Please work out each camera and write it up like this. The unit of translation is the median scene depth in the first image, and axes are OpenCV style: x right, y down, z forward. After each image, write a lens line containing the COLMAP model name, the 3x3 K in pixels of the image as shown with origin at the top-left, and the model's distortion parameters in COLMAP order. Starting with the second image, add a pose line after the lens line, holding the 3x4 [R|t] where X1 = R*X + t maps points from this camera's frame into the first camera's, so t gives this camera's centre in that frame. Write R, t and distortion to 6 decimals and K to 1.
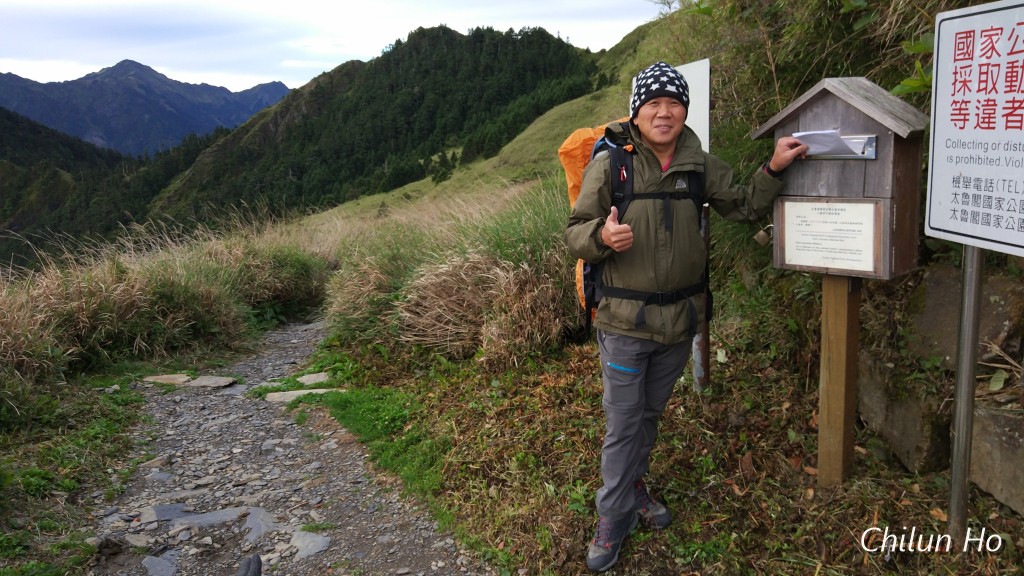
lens RADIAL K [[761.7, 0, 518.1], [0, 761.7, 289.6], [0, 0, 1]] dist [0.083505, -0.092336]
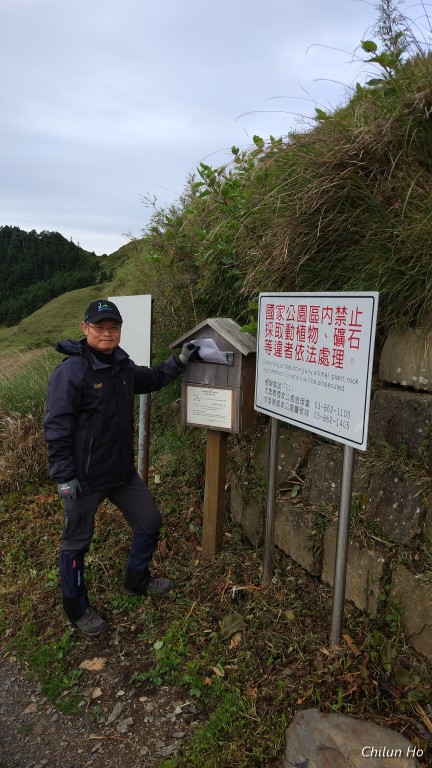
lens RADIAL K [[571.3, 0, 212.4], [0, 571.3, 380.8], [0, 0, 1]] dist [0.083505, -0.092336]
pose [[0.953384, 0.048808, 0.297785, 0.021626], [-0.021751, 0.995381, -0.093510, -0.007652], [-0.300973, 0.082674, 0.950042, -0.193072]]
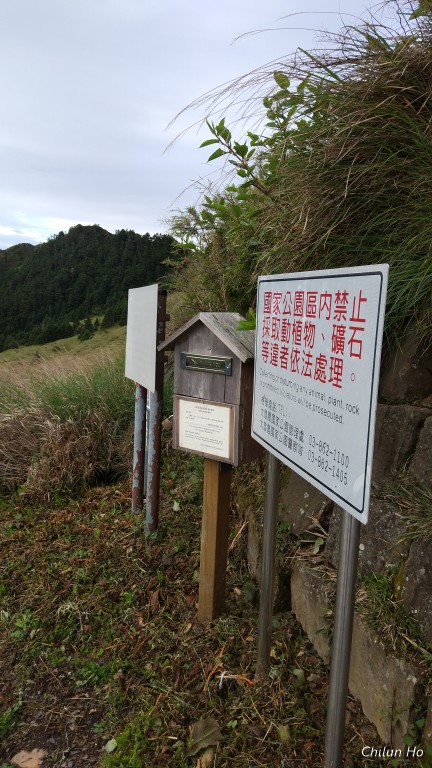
lens RADIAL K [[571.3, 0, 216.8], [0, 571.3, 381.3], [0, 0, 1]] dist [0.083505, -0.092336]
pose [[0.989258, 0.073864, 0.126146, 0.248429], [-0.063345, 0.994326, -0.085455, -0.057000], [-0.131742, 0.076547, 0.988324, 0.012541]]
